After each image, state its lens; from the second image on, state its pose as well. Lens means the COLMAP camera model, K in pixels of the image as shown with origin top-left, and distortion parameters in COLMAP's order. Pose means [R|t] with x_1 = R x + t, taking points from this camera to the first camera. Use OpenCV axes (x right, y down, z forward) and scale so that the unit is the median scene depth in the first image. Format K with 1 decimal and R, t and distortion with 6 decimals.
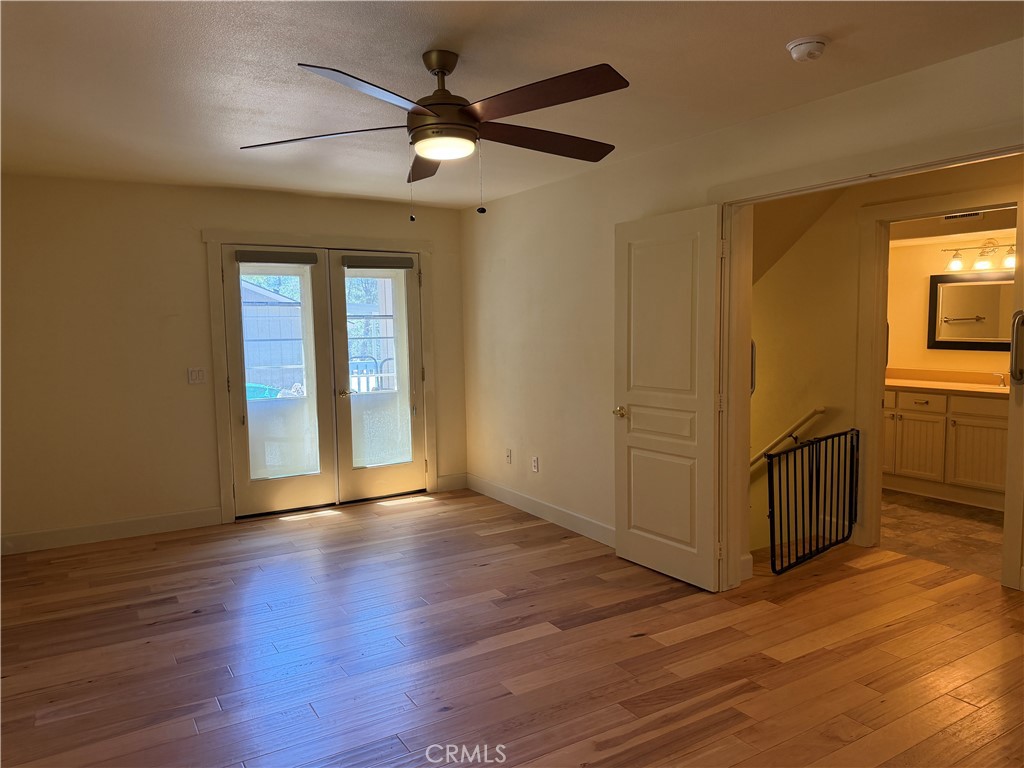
lens RADIAL K [[715.1, 0, 506.1], [0, 715.1, 385.7], [0, 0, 1]] dist [0.100273, -0.006597]
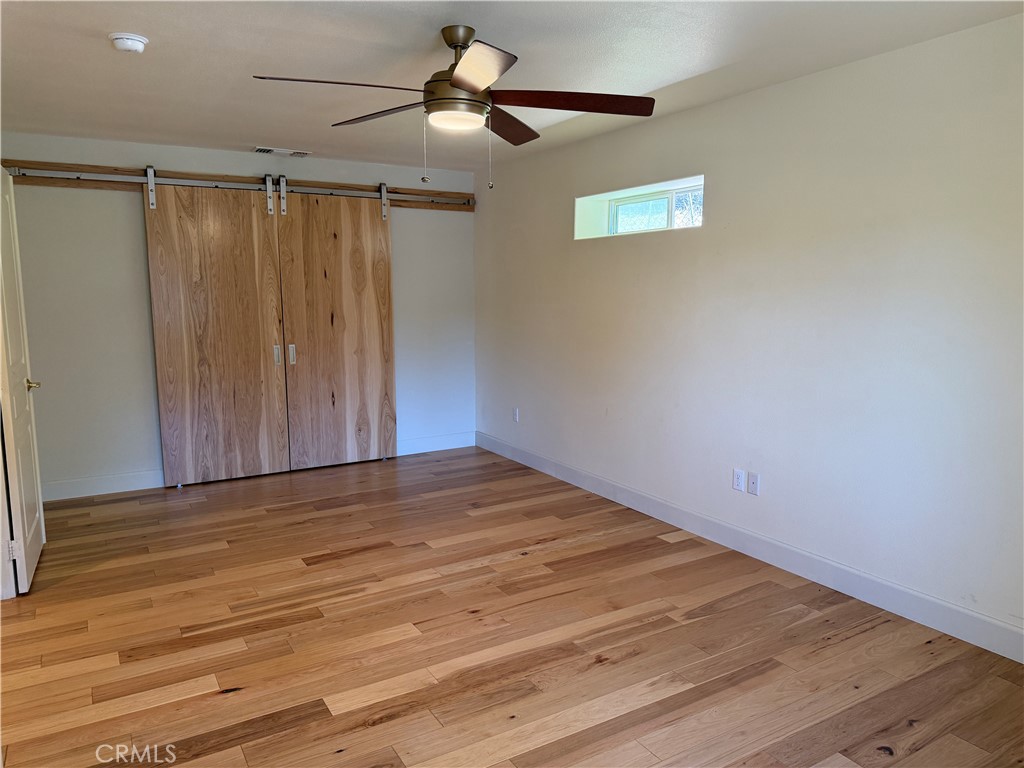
lens RADIAL K [[715.1, 0, 510.9], [0, 715.1, 383.6], [0, 0, 1]] dist [0.100273, -0.006597]
pose [[-0.999772, 0.019518, 0.008638, -0.132301], [0.020934, 0.975605, 0.218531, -0.145006], [-0.004162, 0.218662, -0.975792, 1.700354]]
